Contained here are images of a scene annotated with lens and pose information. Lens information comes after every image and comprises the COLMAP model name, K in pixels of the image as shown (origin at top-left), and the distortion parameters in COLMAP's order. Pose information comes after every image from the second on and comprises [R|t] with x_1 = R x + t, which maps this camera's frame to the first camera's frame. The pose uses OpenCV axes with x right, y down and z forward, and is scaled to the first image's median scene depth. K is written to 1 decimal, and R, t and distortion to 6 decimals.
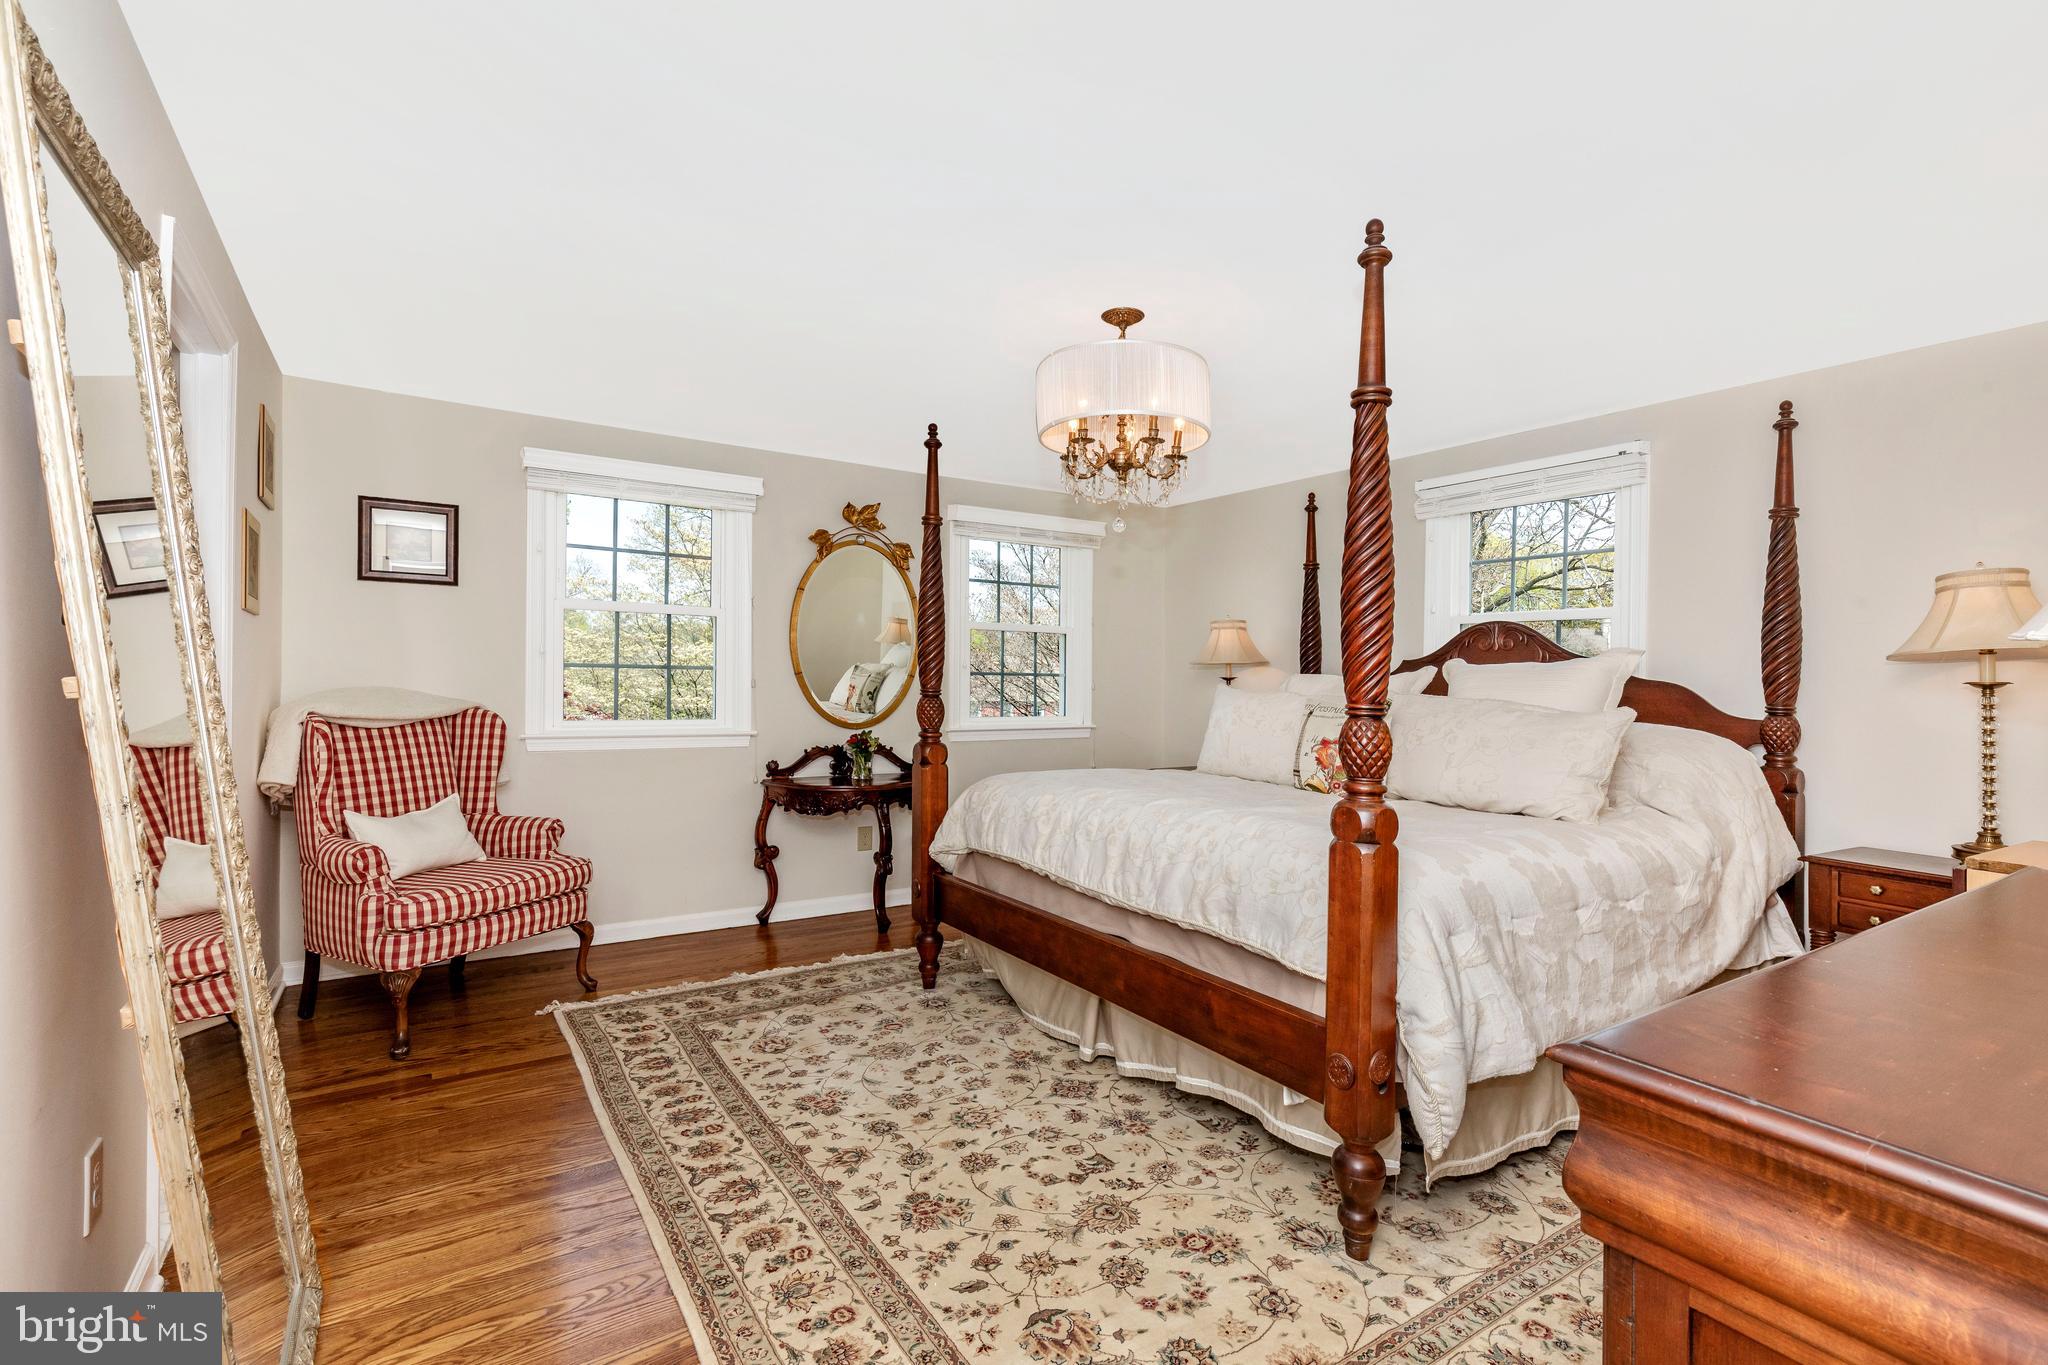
lens RADIAL K [[957.5, 0, 1056.8], [0, 957.5, 679.9], [0, 0, 1]] dist [-0.002285, -0.000531]
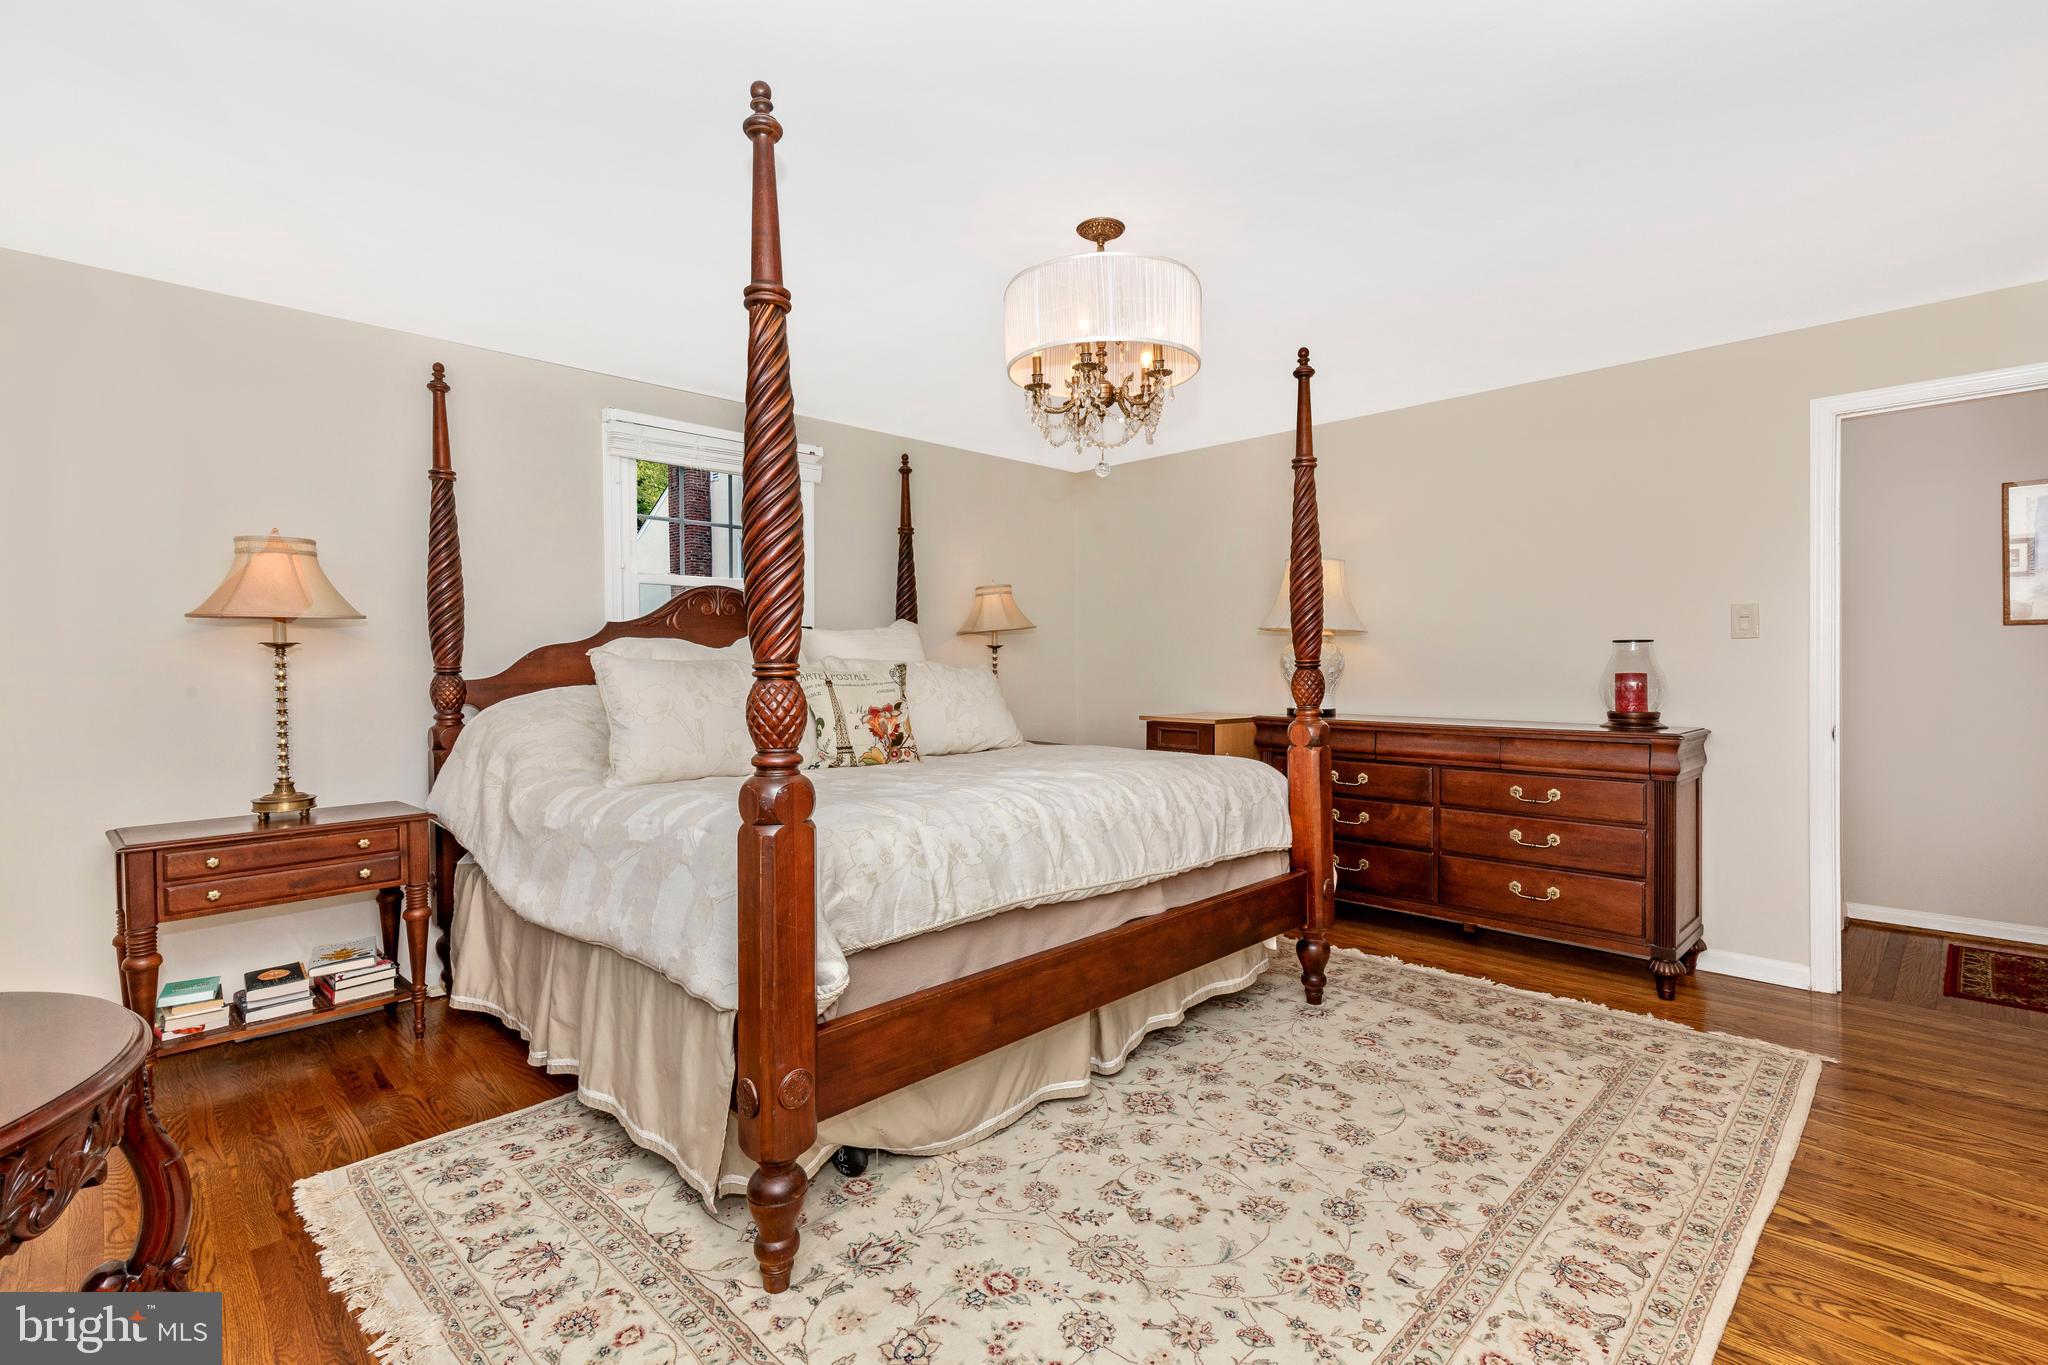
lens RADIAL K [[935.8, 0, 1023.3], [0, 935.8, 717.2], [0, 0, 1]] dist [0.002110, 0.013083]
pose [[-0.184660, -0.078337, 0.979676, -0.822675], [-0.001122, 0.996834, 0.079498, 0.002910], [-0.982802, 0.013581, -0.184163, 1.335742]]
